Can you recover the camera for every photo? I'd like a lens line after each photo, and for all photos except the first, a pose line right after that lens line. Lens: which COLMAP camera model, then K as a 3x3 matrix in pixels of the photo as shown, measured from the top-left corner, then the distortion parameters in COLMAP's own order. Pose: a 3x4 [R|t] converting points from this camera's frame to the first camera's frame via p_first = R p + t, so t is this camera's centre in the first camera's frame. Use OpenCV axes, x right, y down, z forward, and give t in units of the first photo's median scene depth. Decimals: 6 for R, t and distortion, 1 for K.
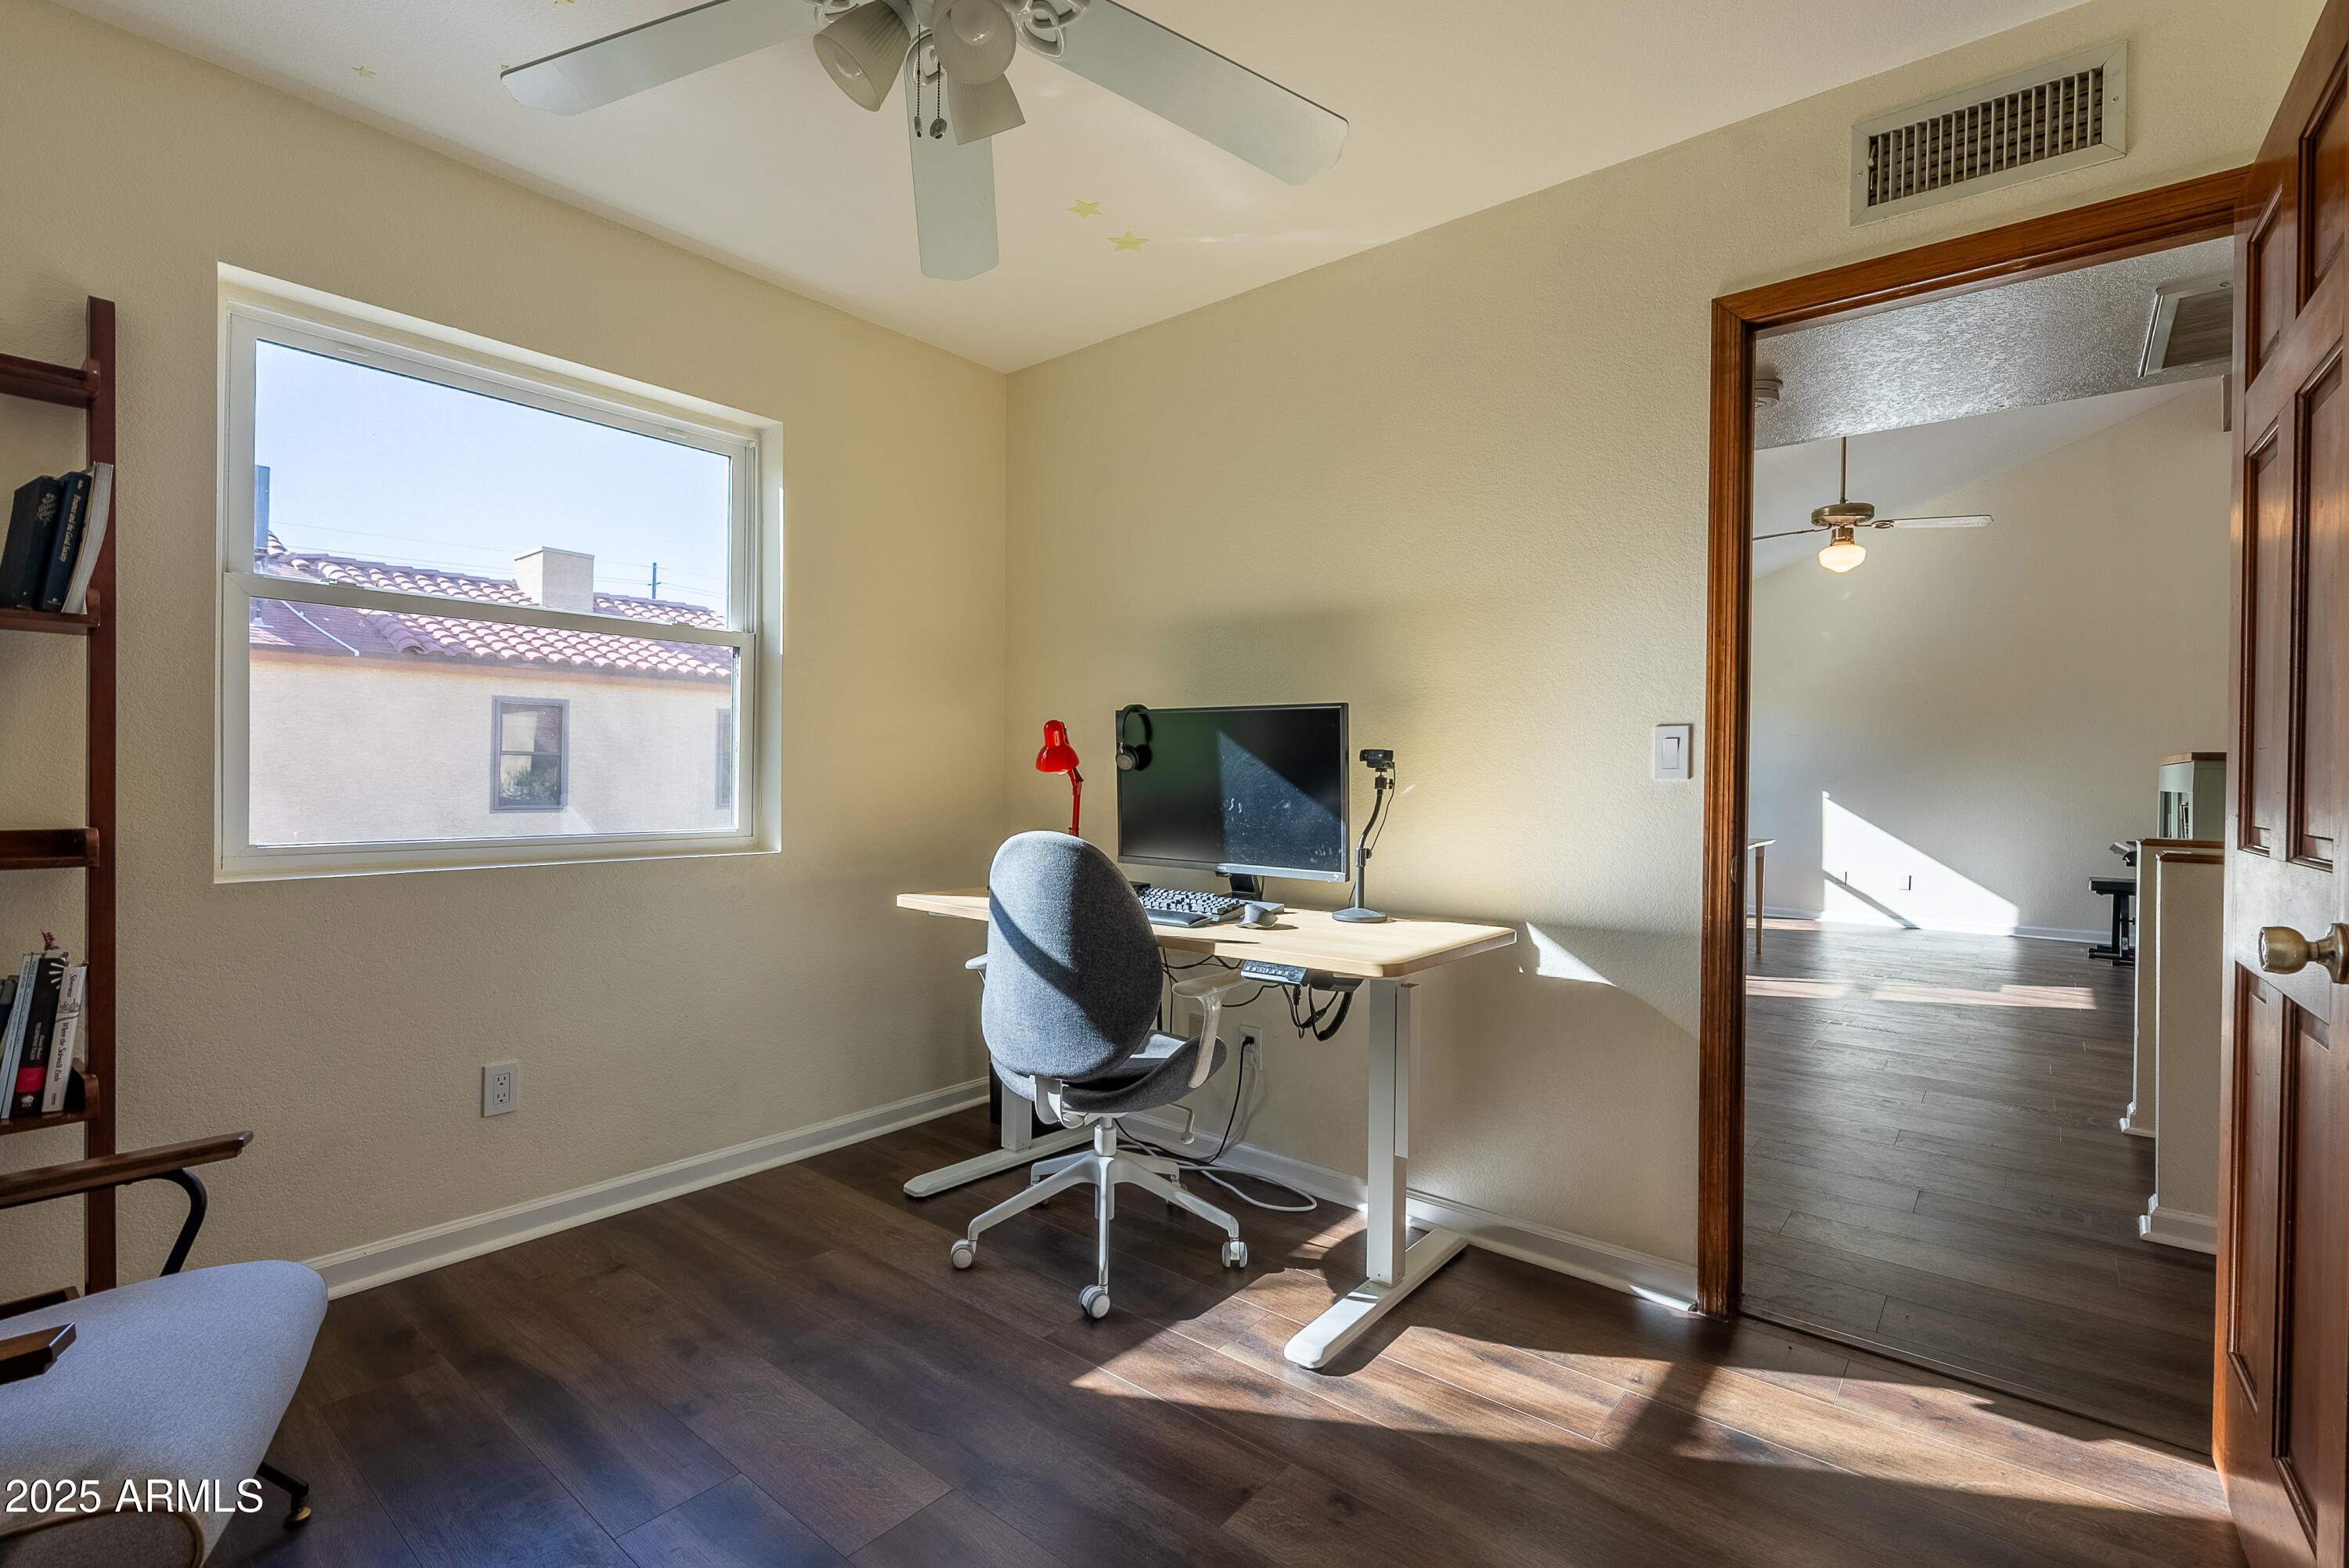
lens RADIAL K [[1060.7, 0, 1164.2], [0, 1060.7, 779.3], [0, 0, 1]] dist [-0.001110, 0.000621]
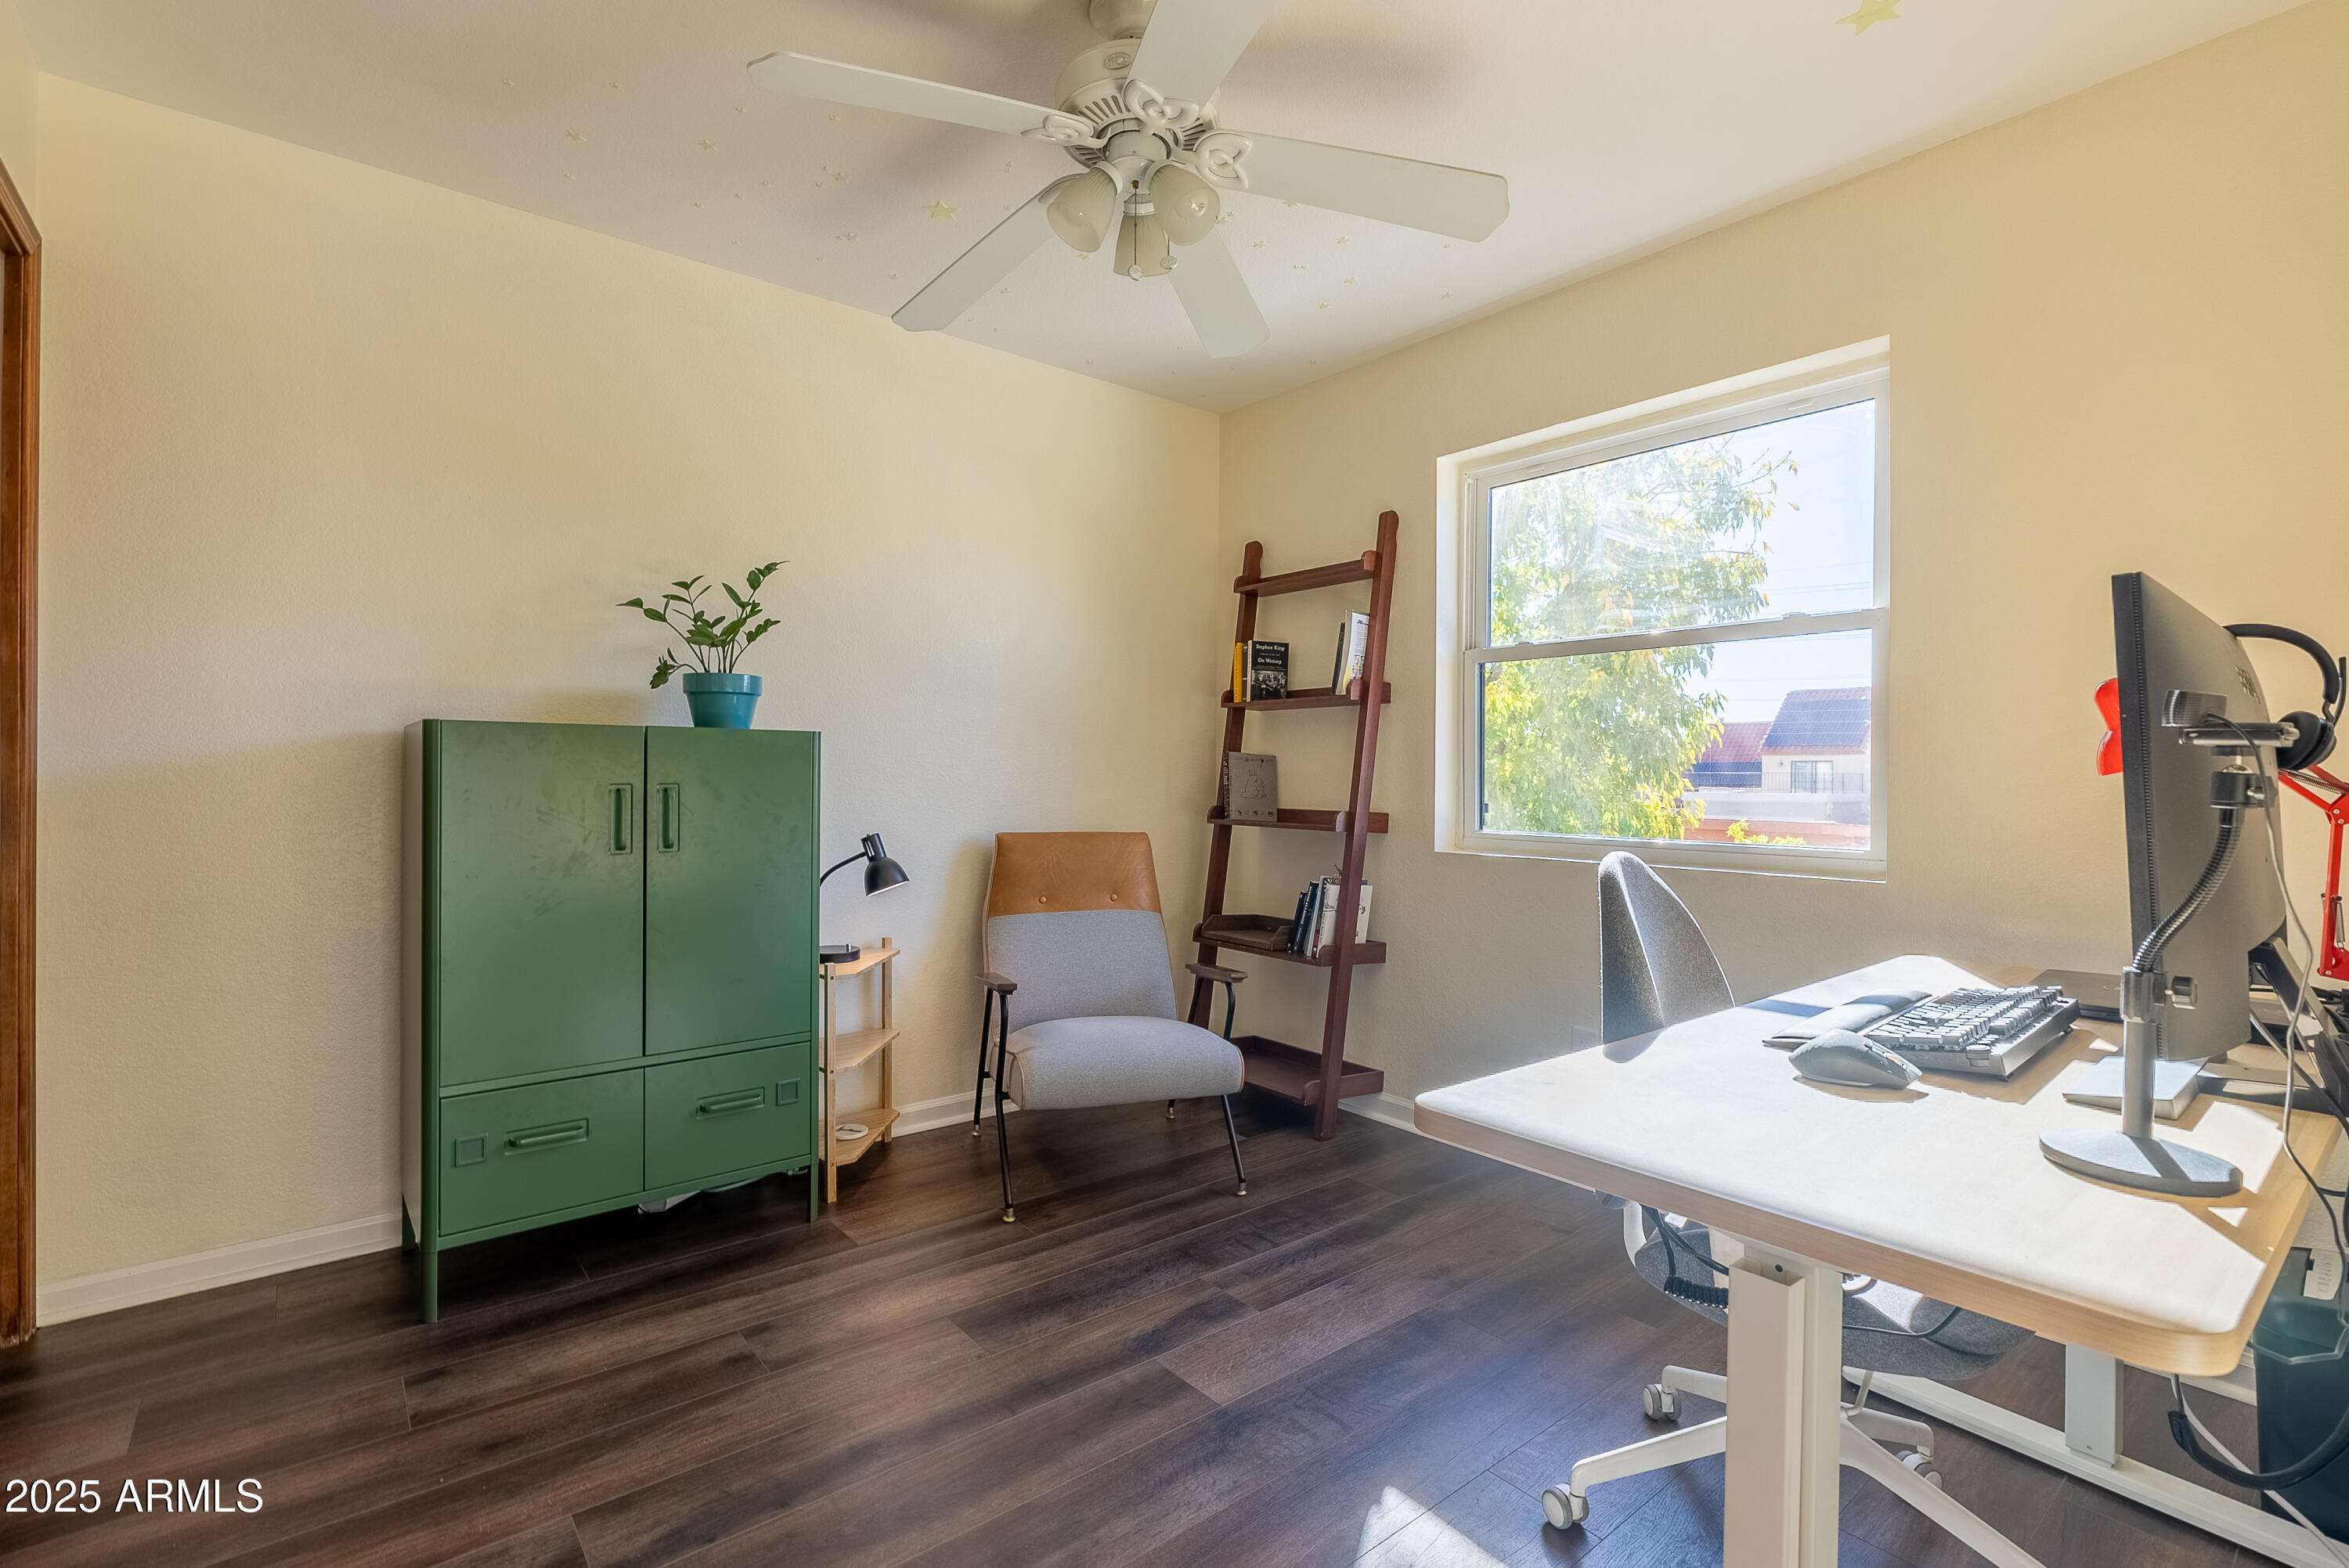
lens RADIAL K [[1060.7, 0, 1164.2], [0, 1060.7, 779.3], [0, 0, 1]] dist [-0.001110, 0.000621]
pose [[-0.192391, -0.007536, -0.981289, 0.773744], [-0.014904, 0.999878, -0.004757, 0.004894], [0.981205, 0.013710, -0.192480, 0.956912]]
